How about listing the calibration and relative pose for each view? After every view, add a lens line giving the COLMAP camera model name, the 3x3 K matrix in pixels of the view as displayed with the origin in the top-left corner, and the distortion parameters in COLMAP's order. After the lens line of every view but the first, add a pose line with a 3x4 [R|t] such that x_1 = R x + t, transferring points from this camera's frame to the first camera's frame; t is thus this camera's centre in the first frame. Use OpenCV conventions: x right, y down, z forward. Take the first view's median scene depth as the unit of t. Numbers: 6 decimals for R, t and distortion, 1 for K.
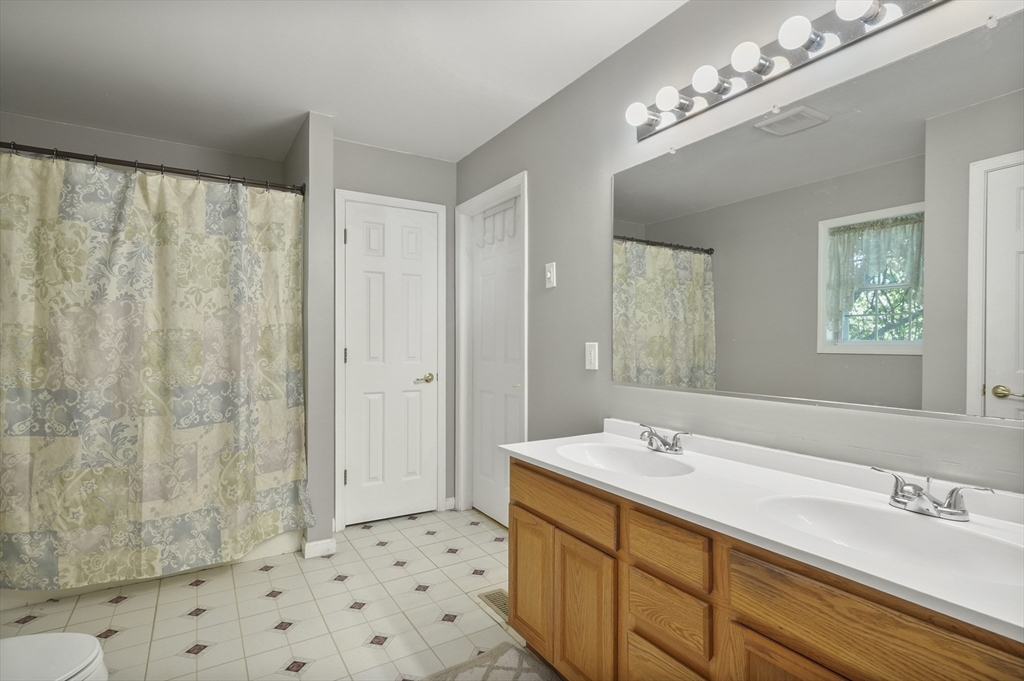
lens RADIAL K [[498.8, 0, 513.9], [0, 498.8, 344.8], [0, 0, 1]] dist [-0.000718, -0.000927]
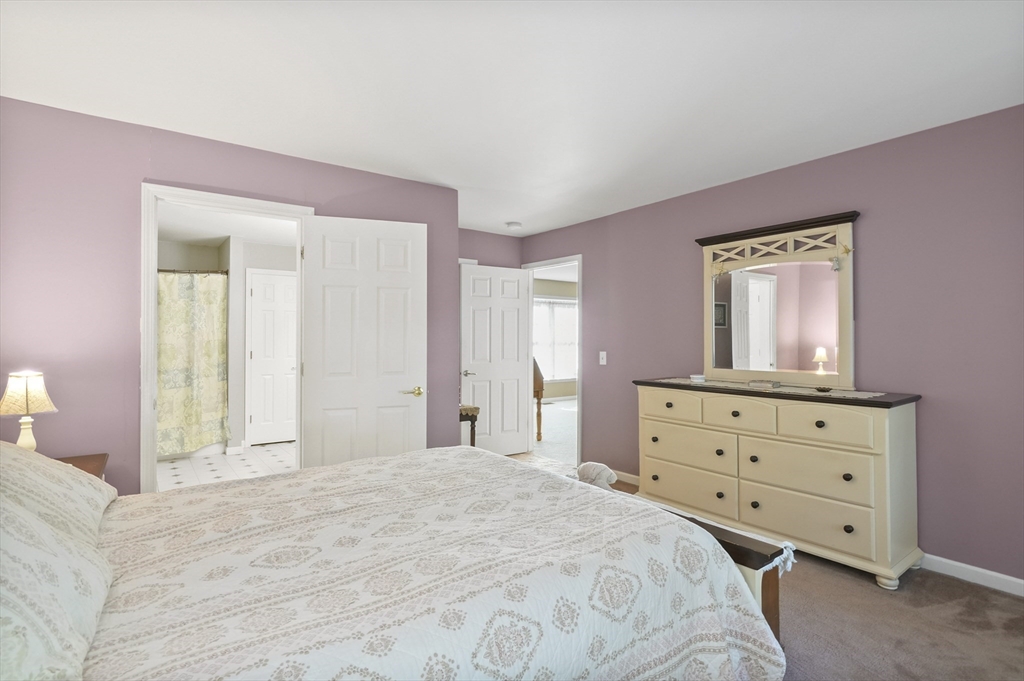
lens RADIAL K [[498.8, 0, 509.8], [0, 498.8, 337.9], [0, 0, 1]] dist [-0.000718, -0.000927]
pose [[0.997149, 0.000208, 0.075464, 0.603141], [0.000730, 0.999923, -0.012397, -0.024841], [-0.075461, 0.012417, 0.997071, -1.166822]]
